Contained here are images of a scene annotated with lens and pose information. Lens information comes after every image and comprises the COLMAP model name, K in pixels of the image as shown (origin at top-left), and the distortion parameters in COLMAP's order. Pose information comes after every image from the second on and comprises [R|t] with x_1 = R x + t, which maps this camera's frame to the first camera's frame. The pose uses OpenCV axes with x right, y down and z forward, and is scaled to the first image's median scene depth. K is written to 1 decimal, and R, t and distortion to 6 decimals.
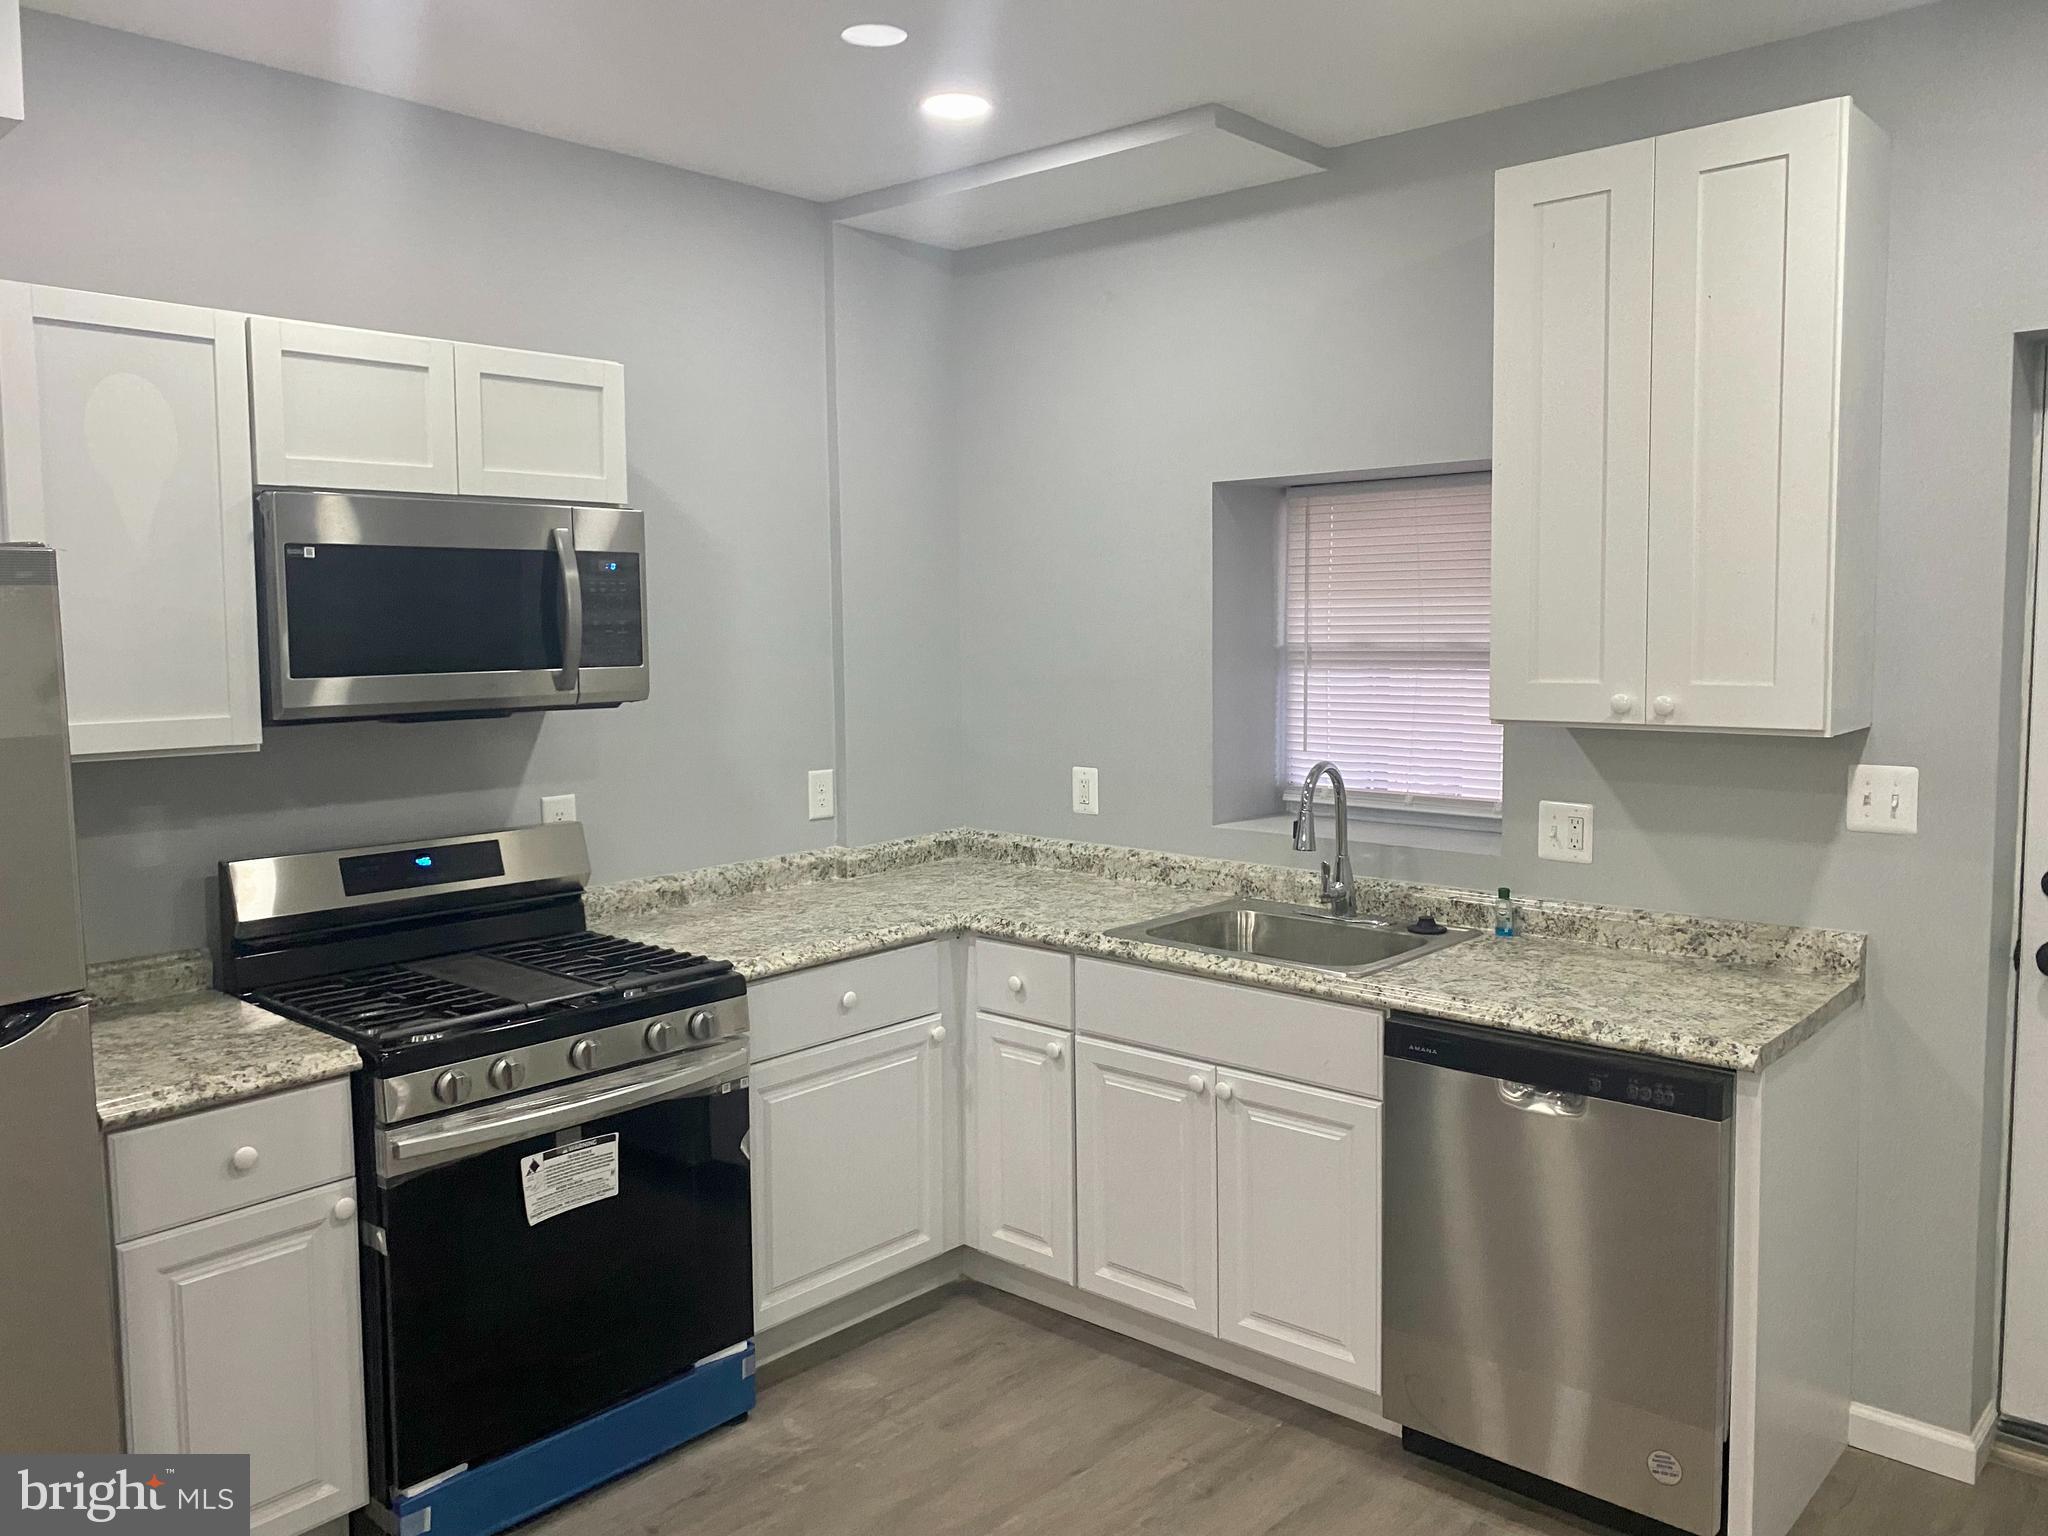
lens RADIAL K [[1567.0, 0, 1002.6], [0, 1567.0, 729.1], [0, 0, 1]] dist [0.044373, -0.043787]
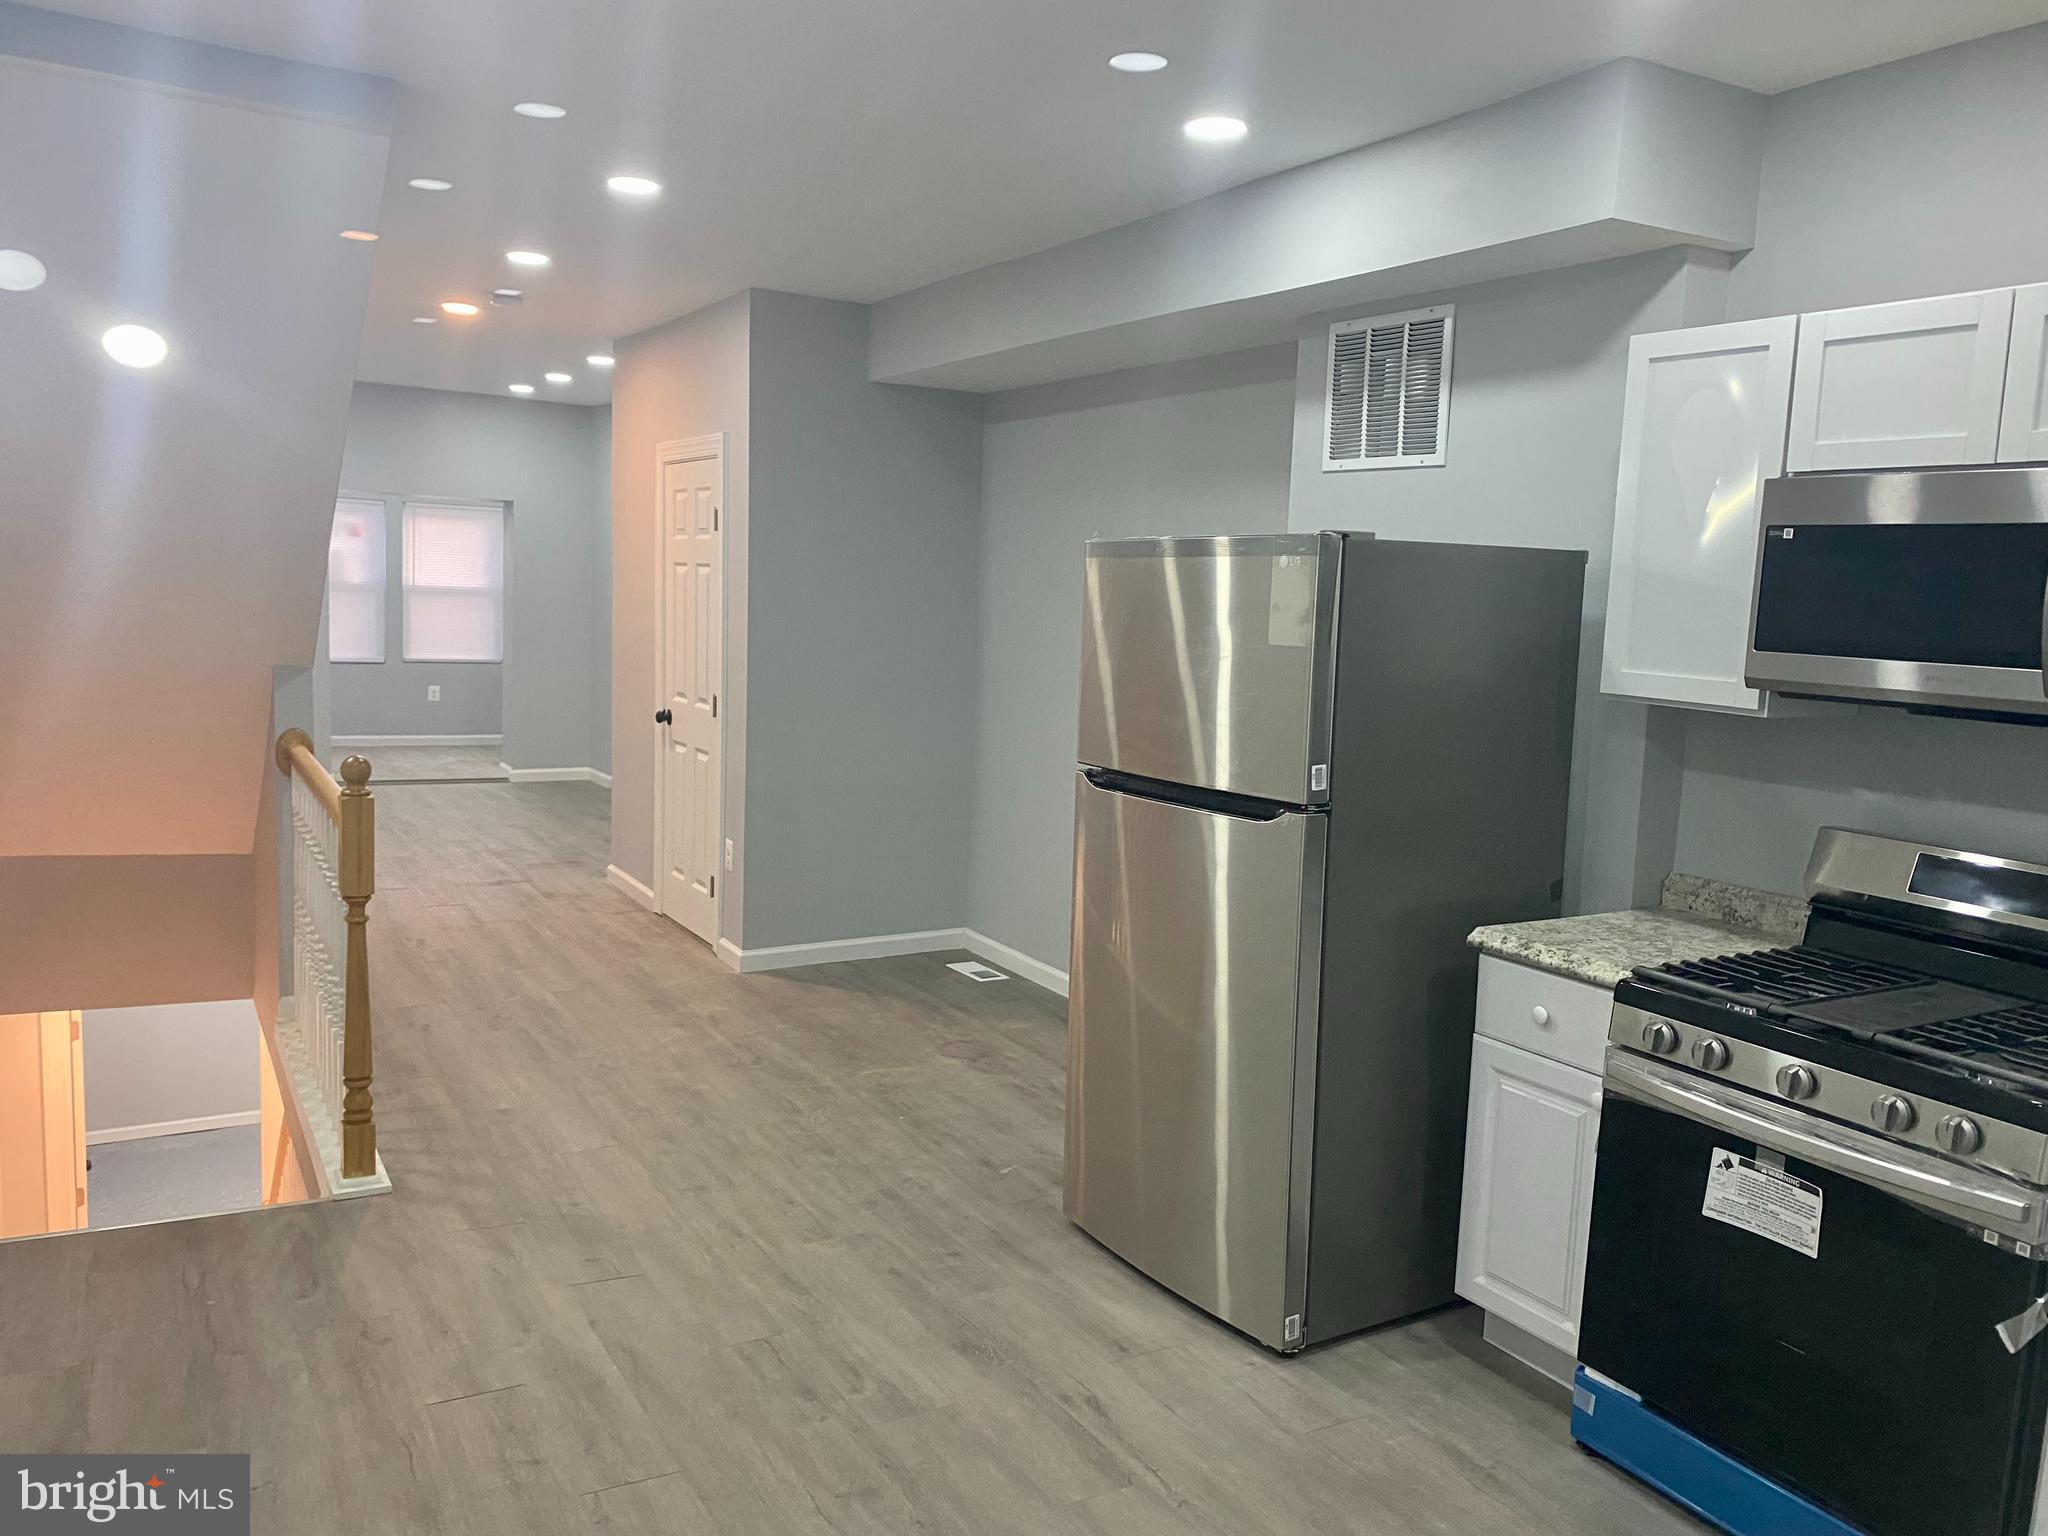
lens RADIAL K [[1567.0, 0, 1013.4], [0, 1567.0, 731.9], [0, 0, 1]] dist [0.044373, -0.043787]
pose [[-0.302844, 0.093252, -0.948467, 0.665798], [-0.109320, 0.985234, 0.131772, -0.057729], [0.946749, 0.143593, -0.288178, 0.754677]]
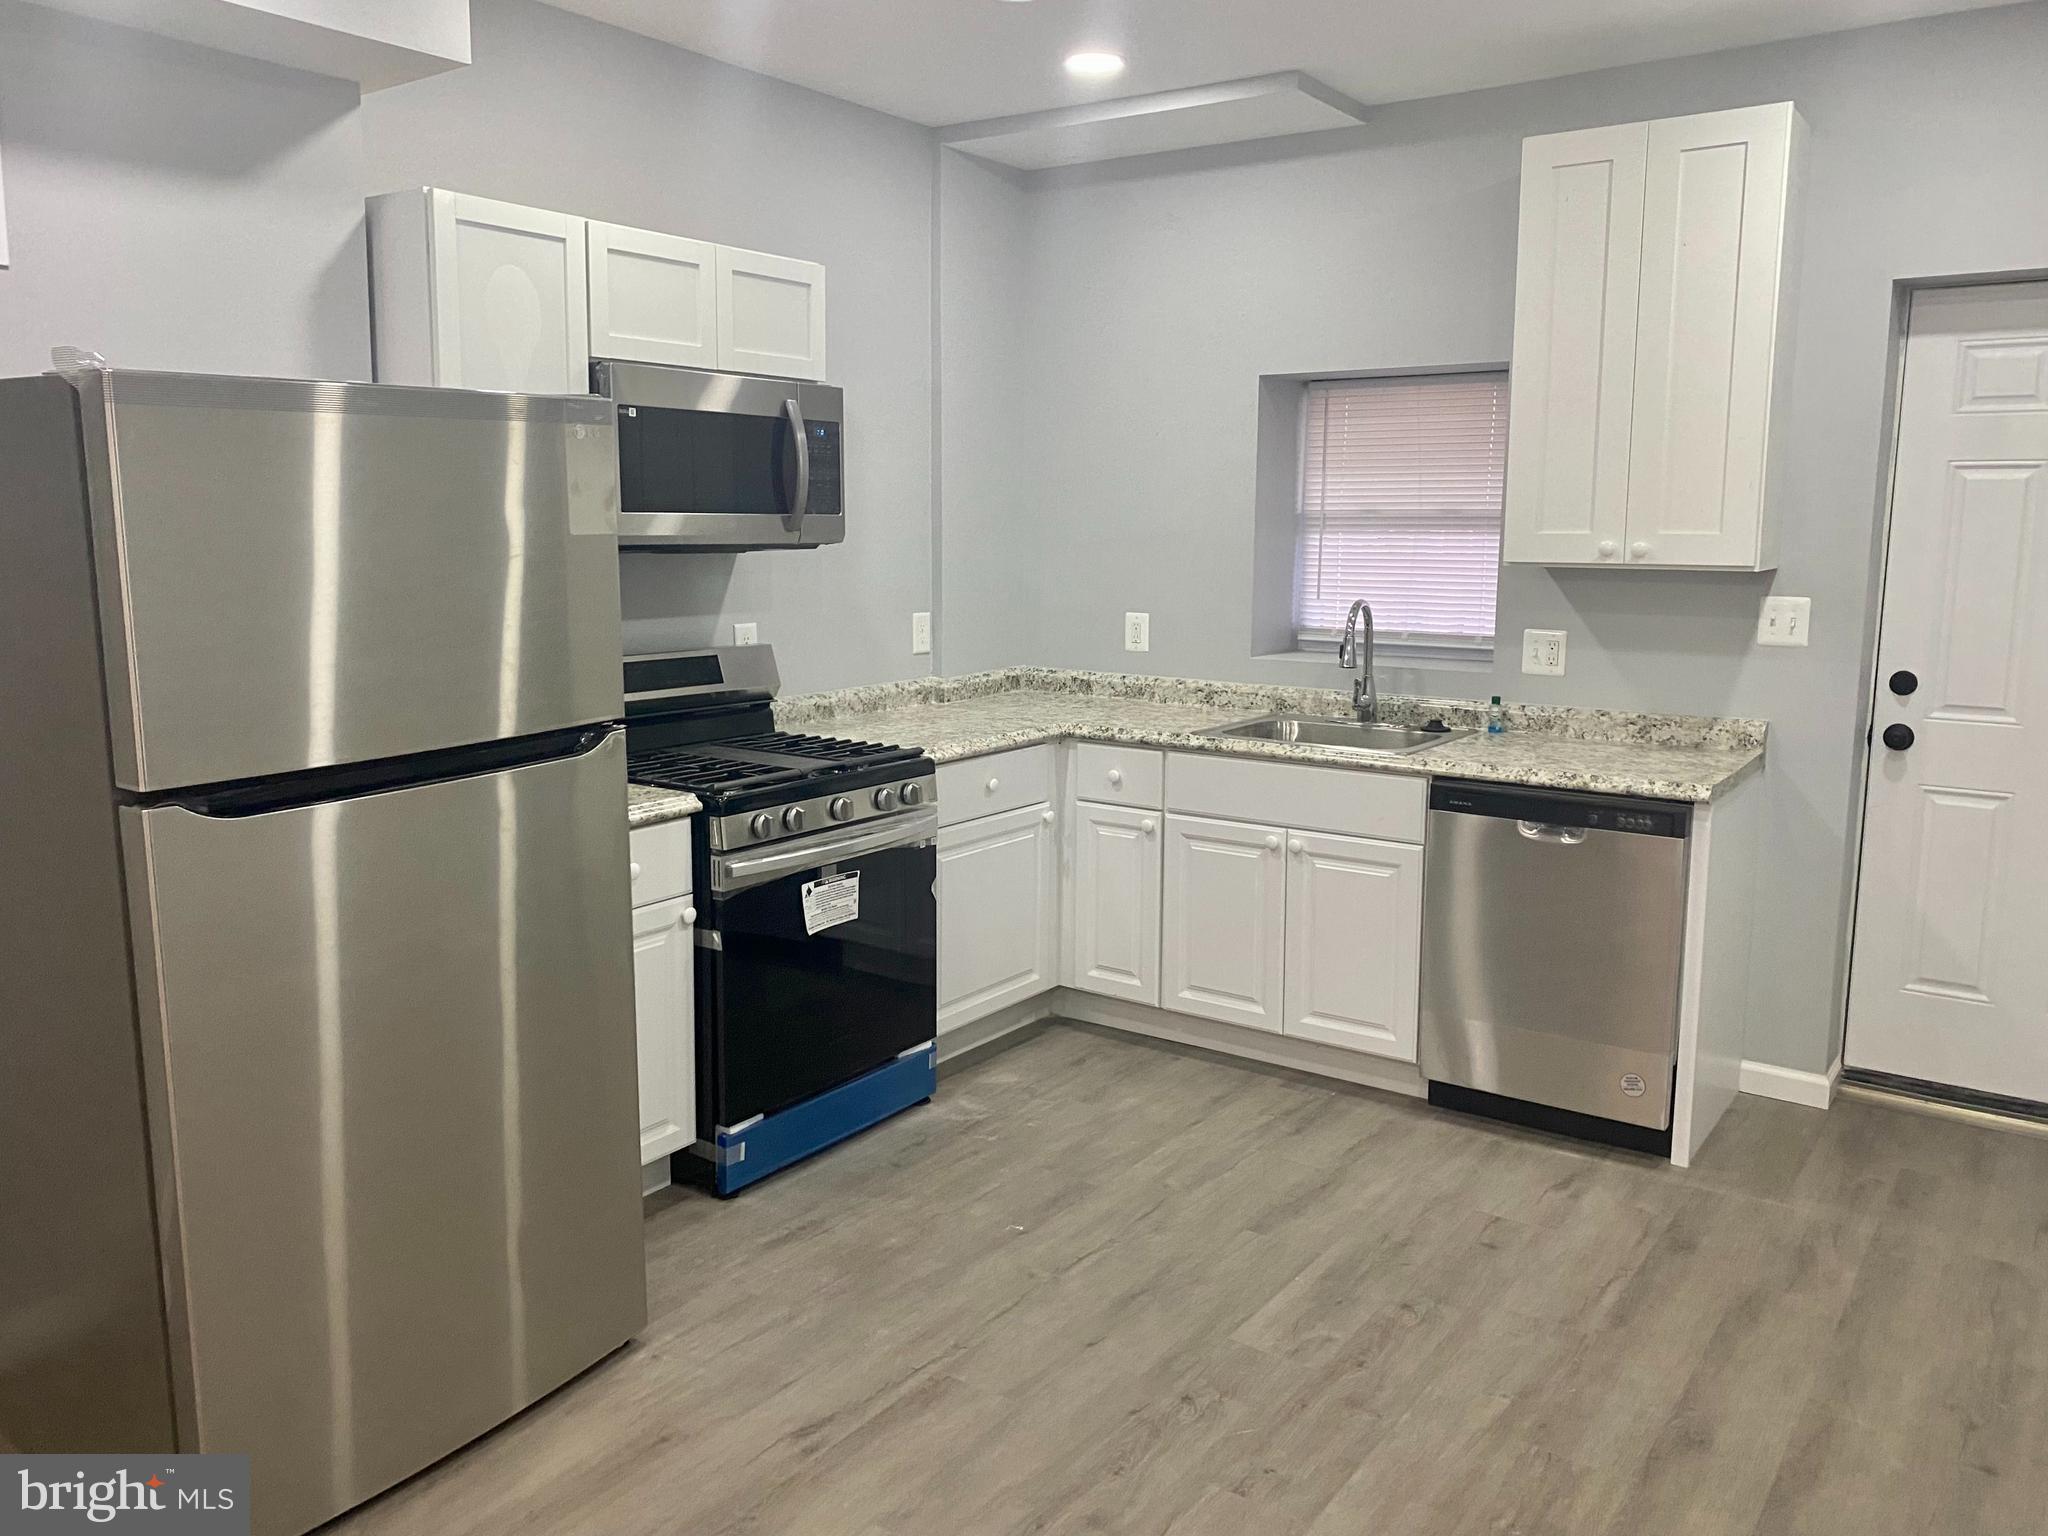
lens RADIAL K [[1567.0, 0, 998.6], [0, 1567.0, 731.1], [0, 0, 1]] dist [0.044373, -0.043787]
pose [[0.993477, 0.000156, 0.114036, -0.264127], [-0.007449, 0.997952, 0.063526, 0.054939], [-0.113793, -0.063961, 0.991443, -0.273107]]
